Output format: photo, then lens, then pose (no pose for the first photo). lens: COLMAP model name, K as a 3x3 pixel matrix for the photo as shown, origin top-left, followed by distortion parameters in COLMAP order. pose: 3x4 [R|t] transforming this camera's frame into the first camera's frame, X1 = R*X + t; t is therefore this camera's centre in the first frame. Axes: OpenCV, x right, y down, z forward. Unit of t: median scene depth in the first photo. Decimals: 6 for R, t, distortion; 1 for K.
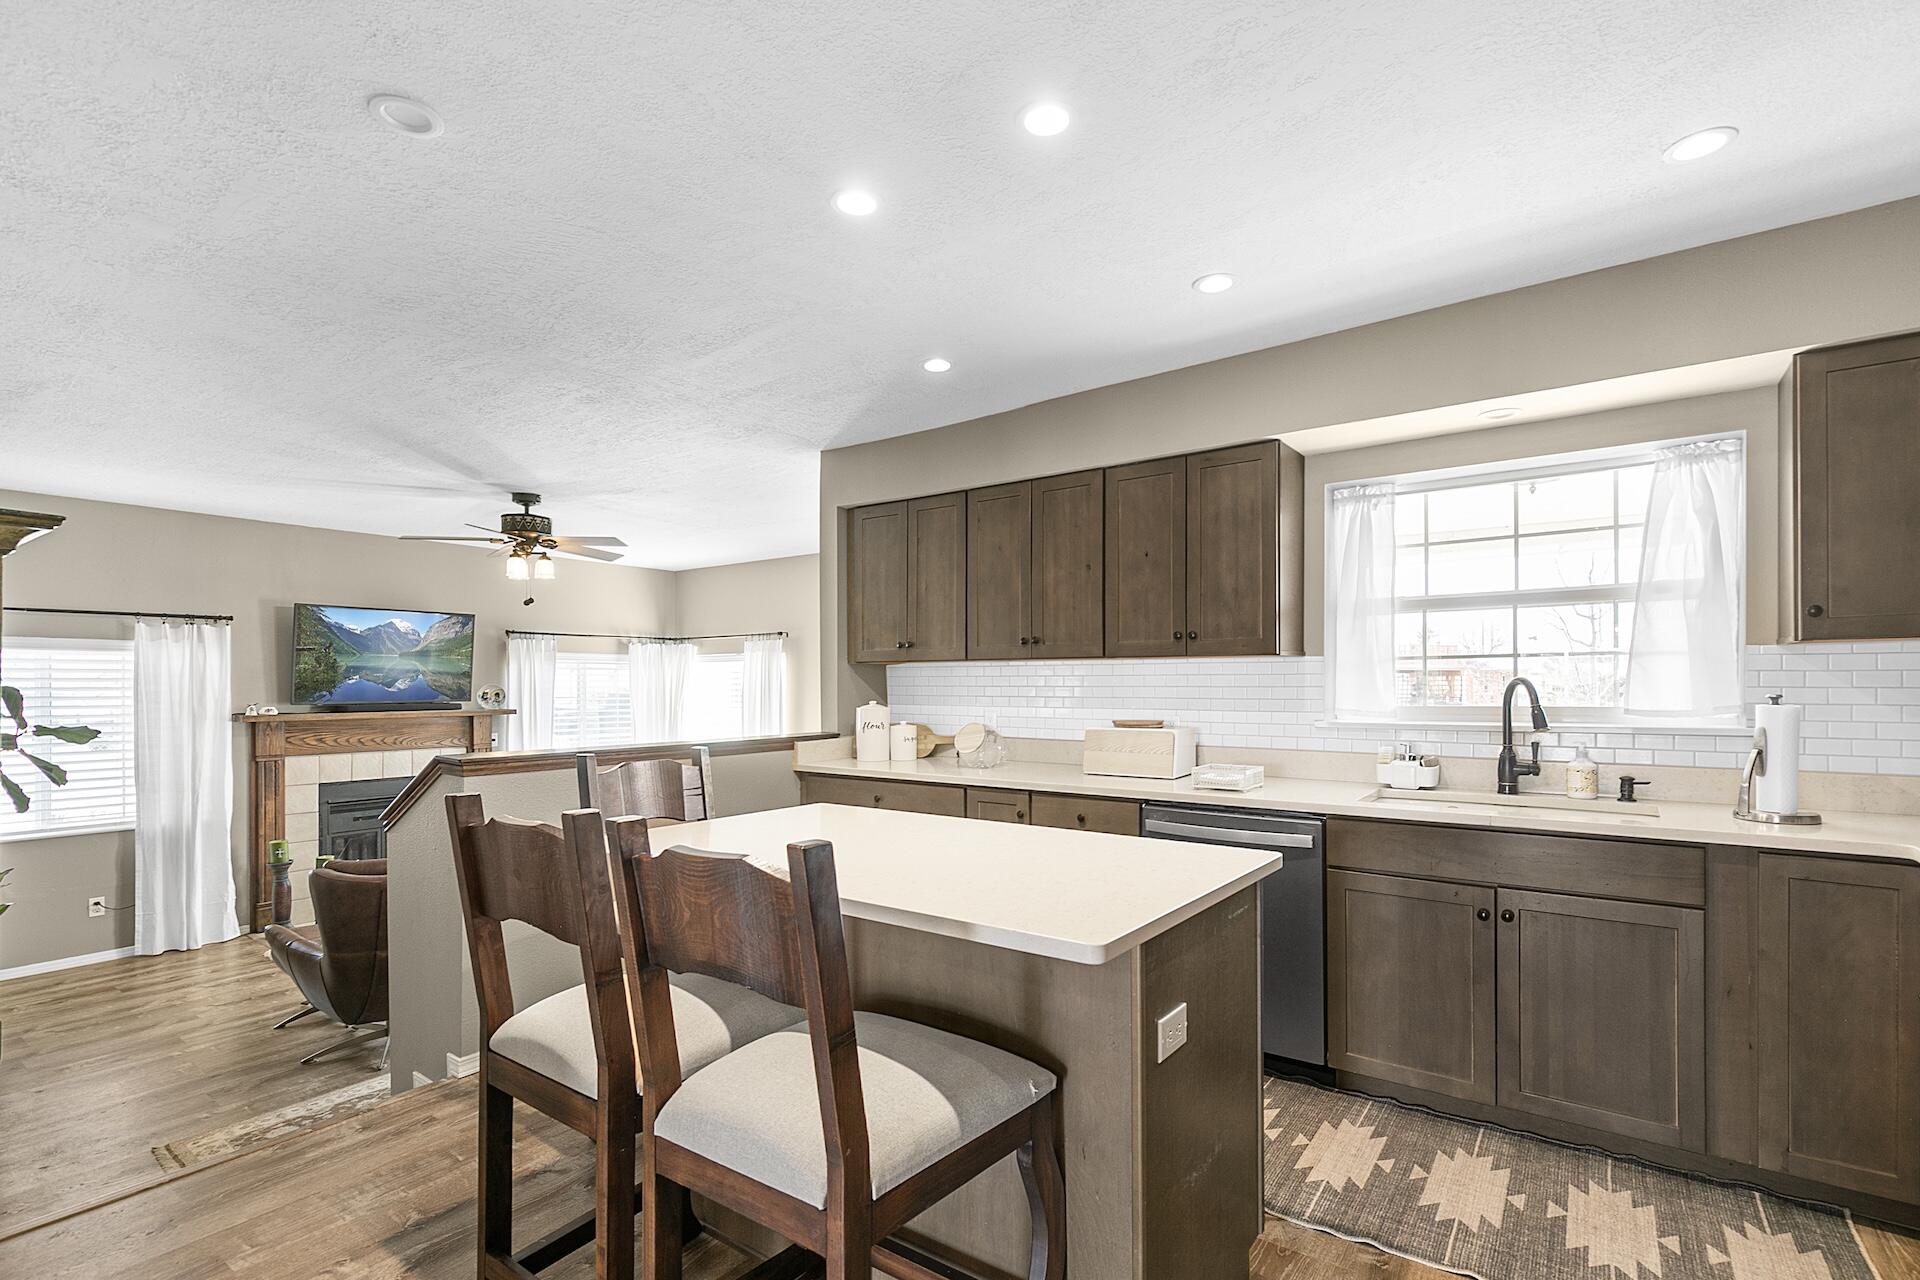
lens RADIAL K [[890.2, 0, 956.4], [0, 890.2, 688.9], [0, 0, 1]] dist [-0.000408, 0.000046]
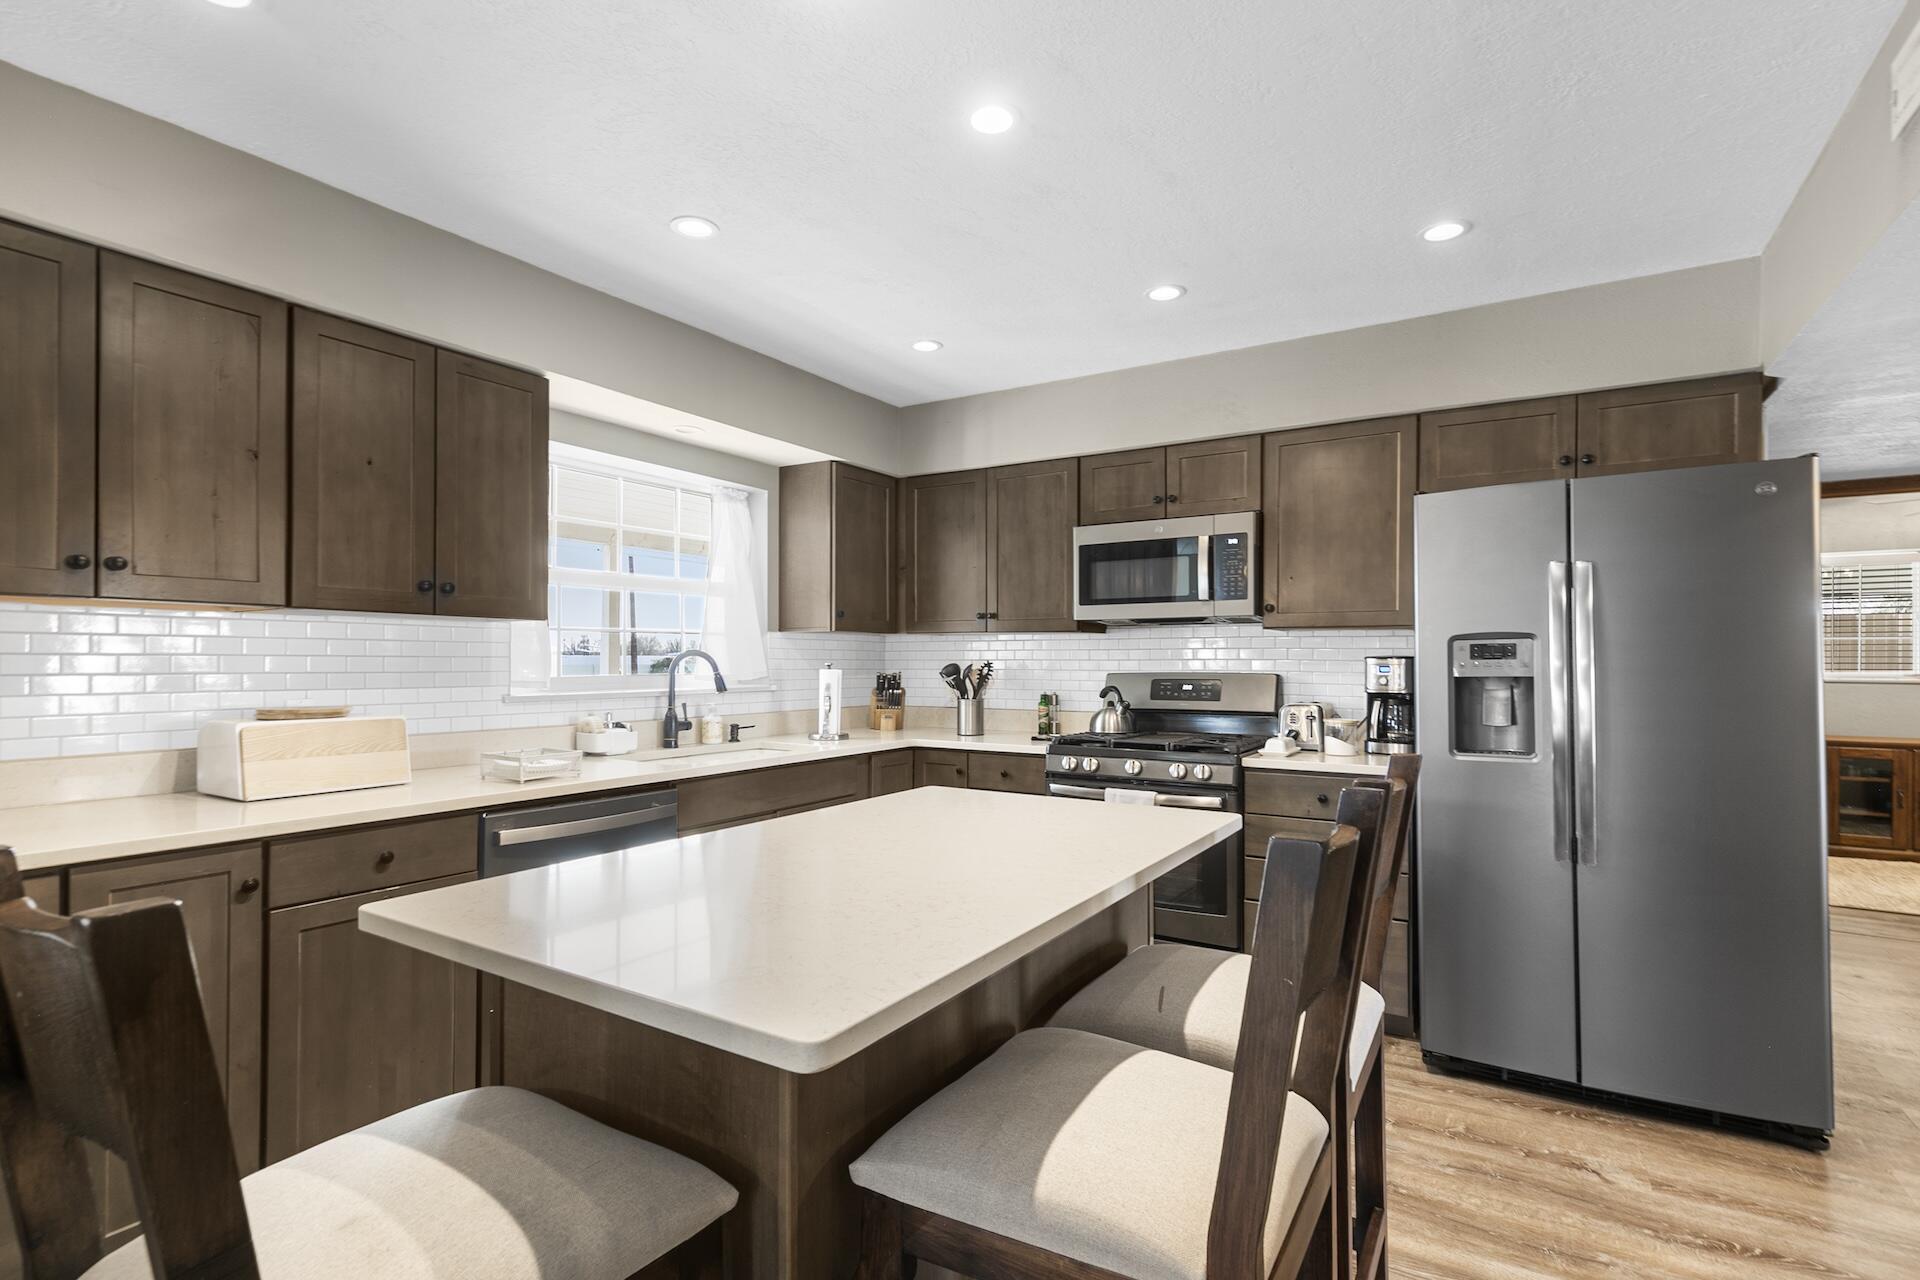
lens RADIAL K [[859.2, 0, 966.4], [0, 859.2, 636.7], [0, 0, 1]] dist [0.001535, -0.000027]
pose [[-0.075836, 0.030464, 0.996655, -0.554159], [0.004411, 0.999534, -0.030216, 0.005868], [-0.997111, 0.002105, -0.075935, 0.689779]]
